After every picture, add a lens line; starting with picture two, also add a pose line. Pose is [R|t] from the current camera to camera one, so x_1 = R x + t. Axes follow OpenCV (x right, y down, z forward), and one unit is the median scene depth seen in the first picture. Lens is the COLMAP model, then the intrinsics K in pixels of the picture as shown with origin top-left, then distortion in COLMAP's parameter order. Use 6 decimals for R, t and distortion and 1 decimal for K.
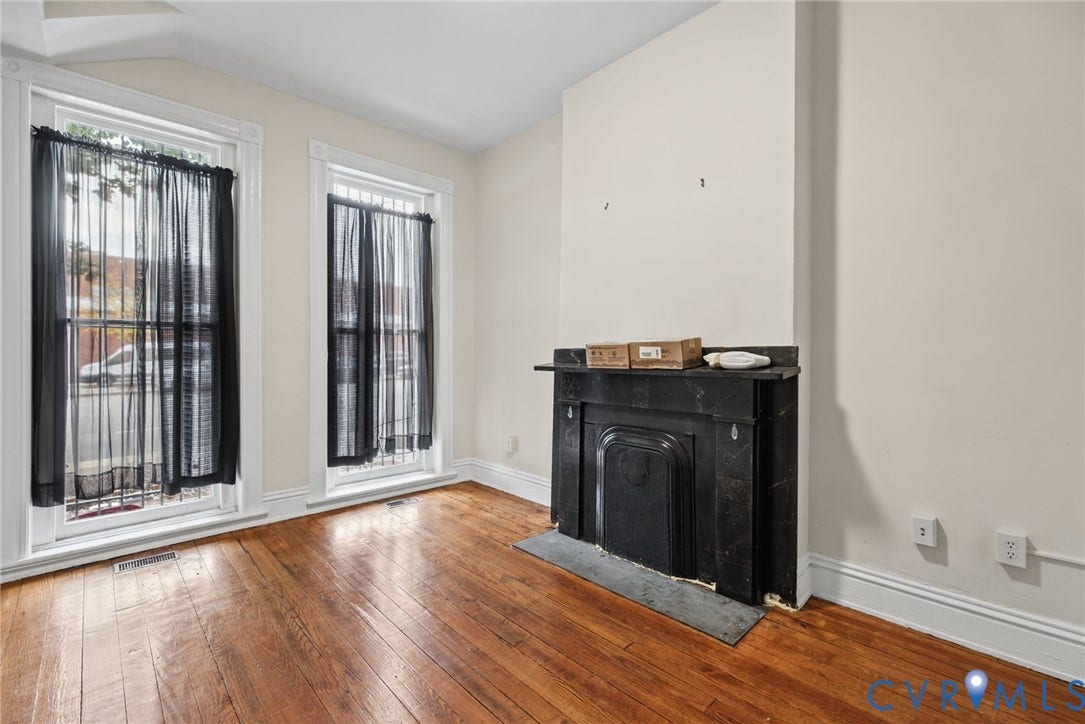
lens RADIAL K [[471.5, 0, 538.3], [0, 471.5, 357.3], [0, 0, 1]] dist [0.000863, -0.000618]
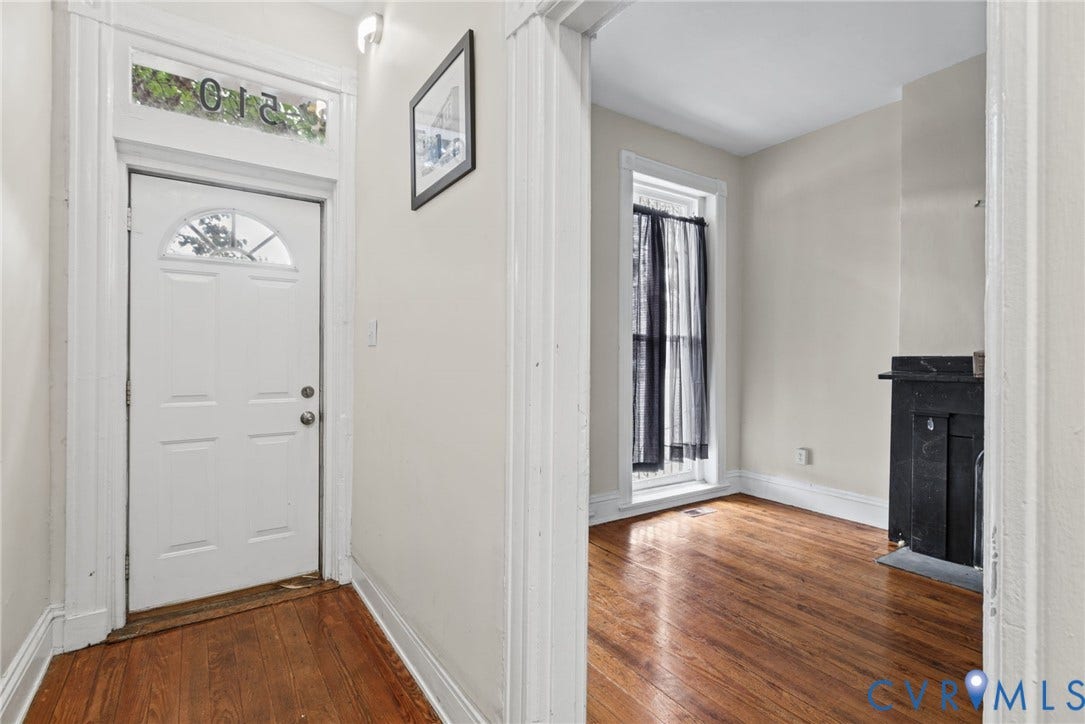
lens RADIAL K [[506.4, 0, 544.6], [0, 506.4, 358.3], [0, 0, 1]] dist [-0.003546, -0.000765]
pose [[0.987064, 0.004327, -0.160268, -0.474635], [-0.005856, 0.999942, -0.009069, -0.000317], [0.160219, 0.009890, 0.987032, -0.104769]]
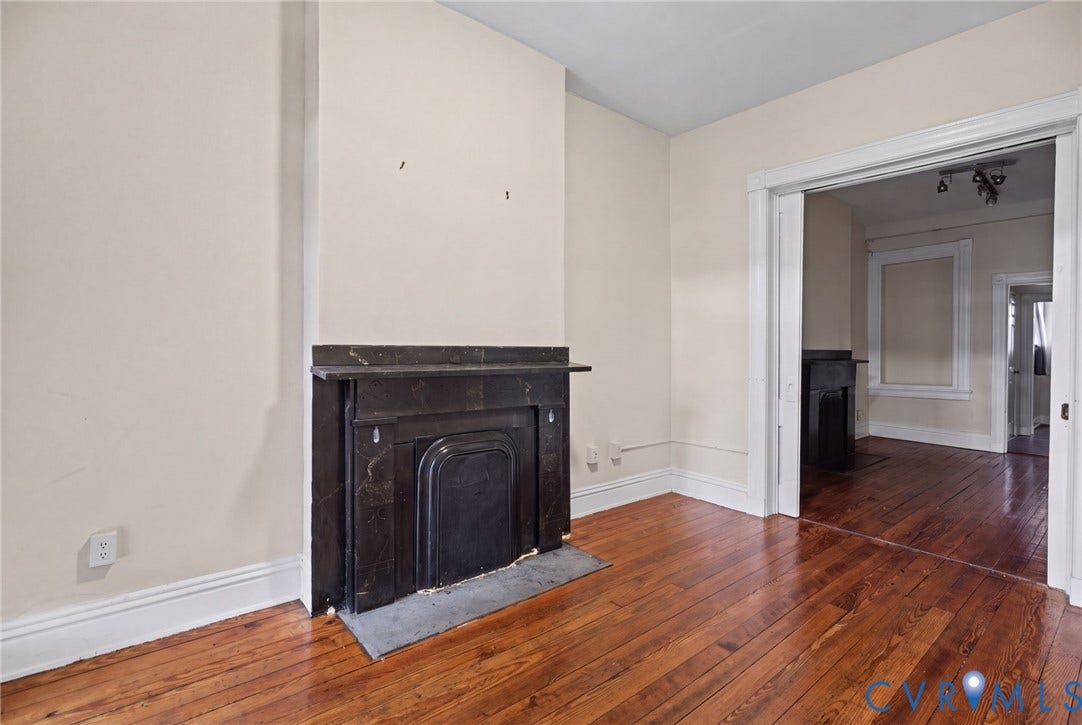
lens RADIAL K [[500.9, 0, 518.0], [0, 500.9, 363.8], [0, 0, 1]] dist [0.001299, 0.000645]
pose [[0.089110, -0.019655, 0.995828, -0.591731], [0.007478, 0.999790, 0.019064, -0.002943], [-0.995994, 0.005748, 0.089238, 0.638427]]
